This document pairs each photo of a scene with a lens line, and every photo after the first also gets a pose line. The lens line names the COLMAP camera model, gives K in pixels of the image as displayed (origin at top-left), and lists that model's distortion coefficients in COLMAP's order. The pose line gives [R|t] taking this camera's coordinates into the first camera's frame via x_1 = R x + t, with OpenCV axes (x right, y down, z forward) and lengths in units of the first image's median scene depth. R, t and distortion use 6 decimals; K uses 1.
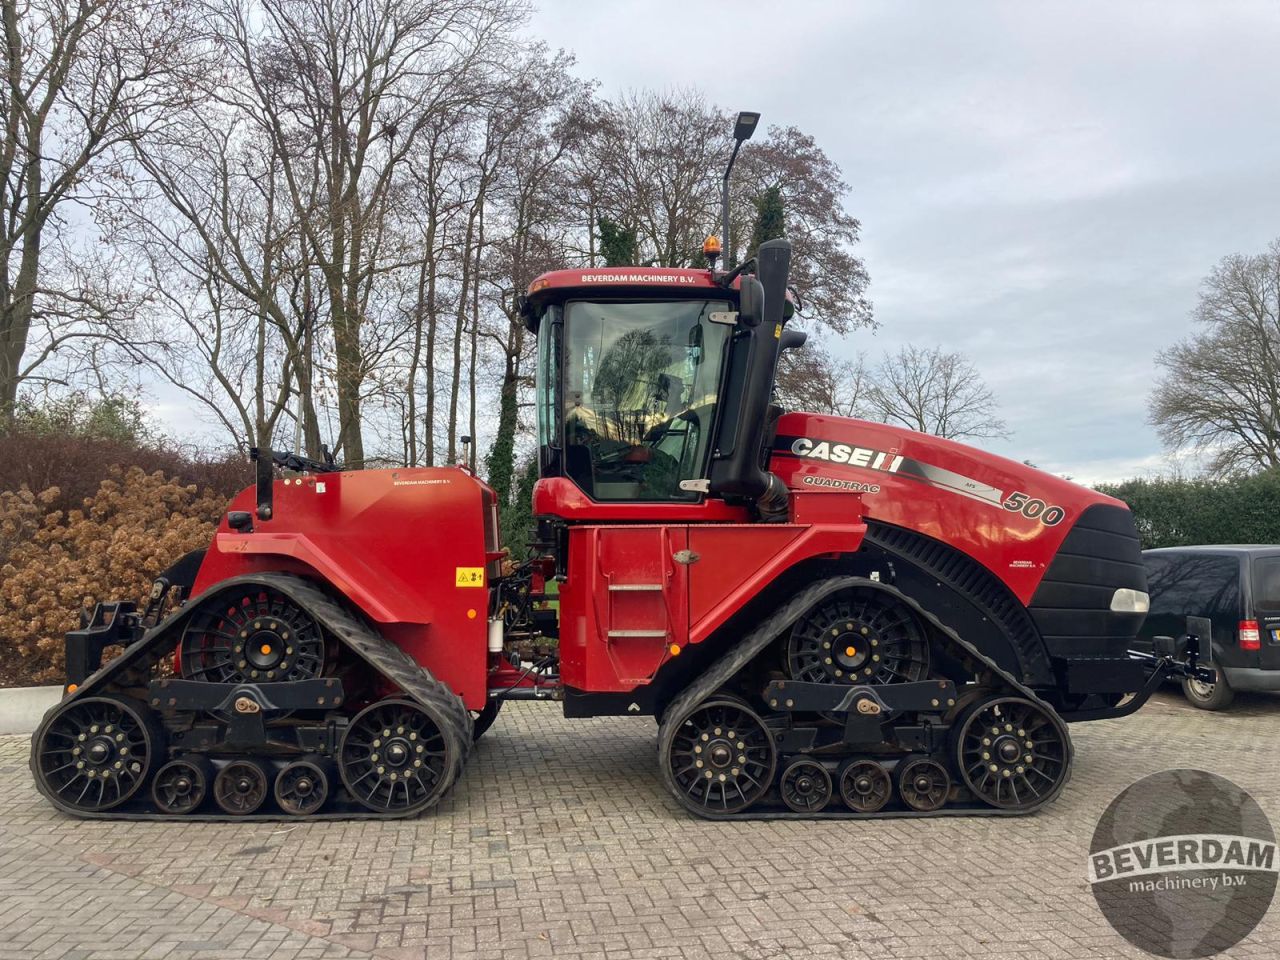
lens RADIAL K [[1039.2, 0, 649.9], [0, 1039.2, 503.2], [0, 0, 1]] dist [0.005352, -0.001614]
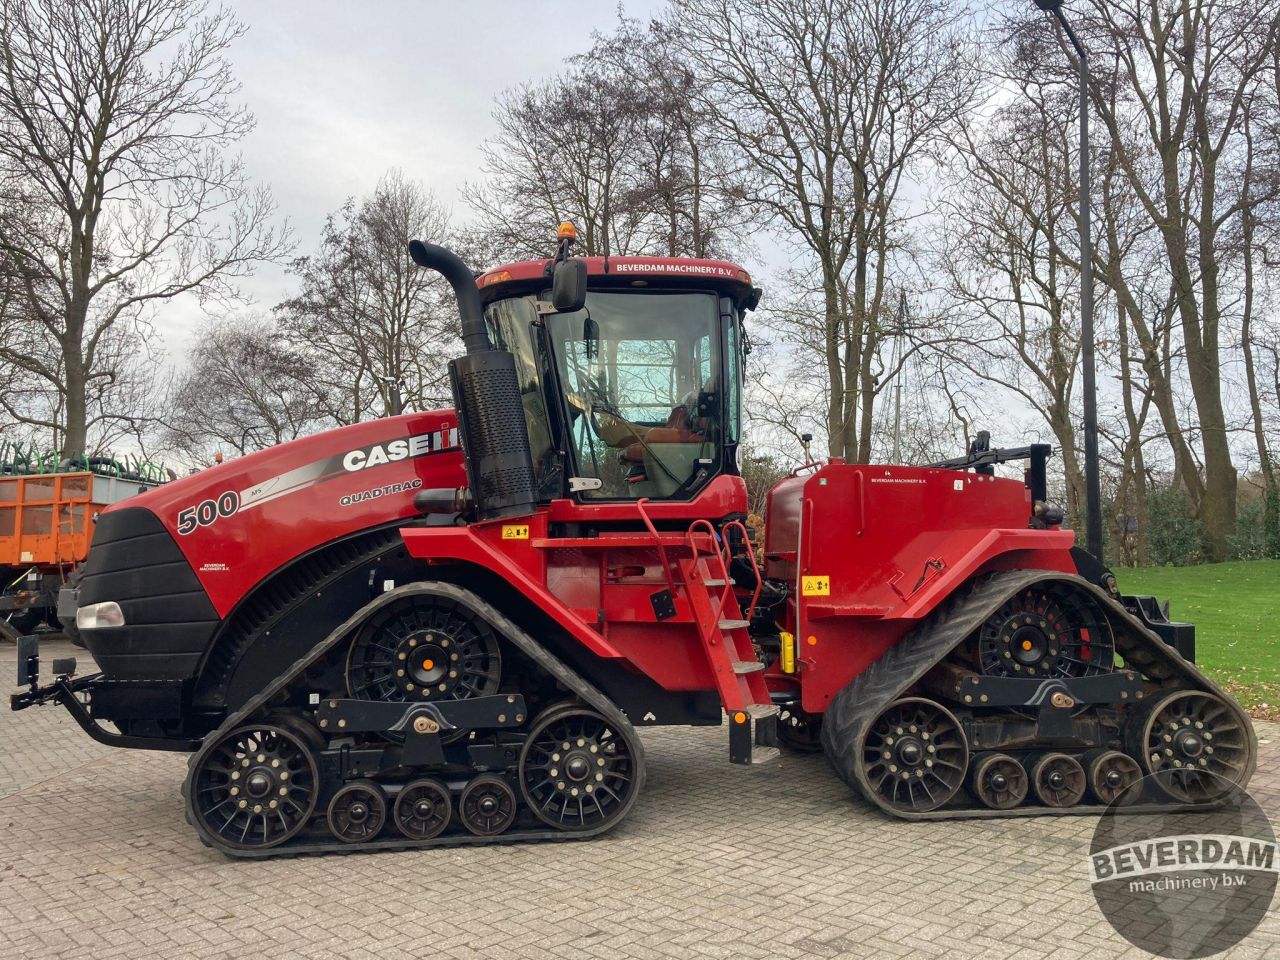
lens RADIAL K [[1041.2, 0, 642.3], [0, 1041.2, 482.8], [0, 0, 1]] dist [0.023860, -0.001257]
pose [[0.559934, -0.054658, -0.826732, 1.092694], [0.057105, 0.997995, -0.027305, 0.008872], [0.826567, -0.031921, 0.561932, 0.585298]]
